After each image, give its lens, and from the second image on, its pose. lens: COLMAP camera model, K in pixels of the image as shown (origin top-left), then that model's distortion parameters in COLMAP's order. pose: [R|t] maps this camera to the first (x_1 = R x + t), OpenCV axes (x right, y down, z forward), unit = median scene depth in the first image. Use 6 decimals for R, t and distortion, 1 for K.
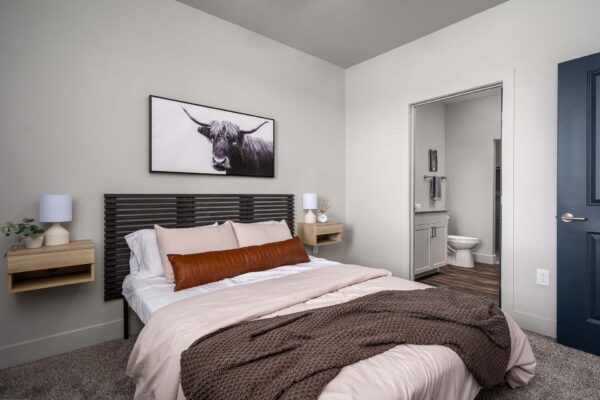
lens RADIAL K [[304.5, 0, 302.9], [0, 304.5, 197.4], [0, 0, 1]] dist [-0.000518, -0.000092]
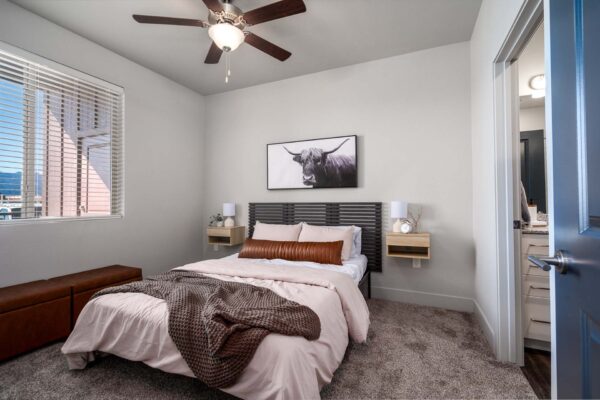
lens RADIAL K [[274.6, 0, 300.0], [0, 274.6, 200.0], [0, 0, 1]] dist [-0.001599, -0.000879]
pose [[0.436001, -0.010774, -0.899882, 0.799418], [-0.004649, 0.999888, -0.014224, -0.004348], [0.899934, 0.010385, 0.435902, 0.425948]]
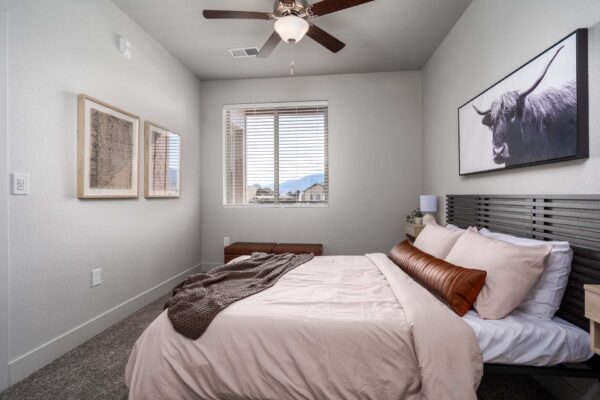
lens RADIAL K [[274.6, 0, 300.0], [0, 274.6, 200.0], [0, 0, 1]] dist [-0.001599, -0.000879]
pose [[-0.722078, 0.015421, -0.691640, 0.544734], [0.000062, 0.999753, 0.022226, -0.012948], [0.691812, 0.016006, -0.721901, 1.129983]]
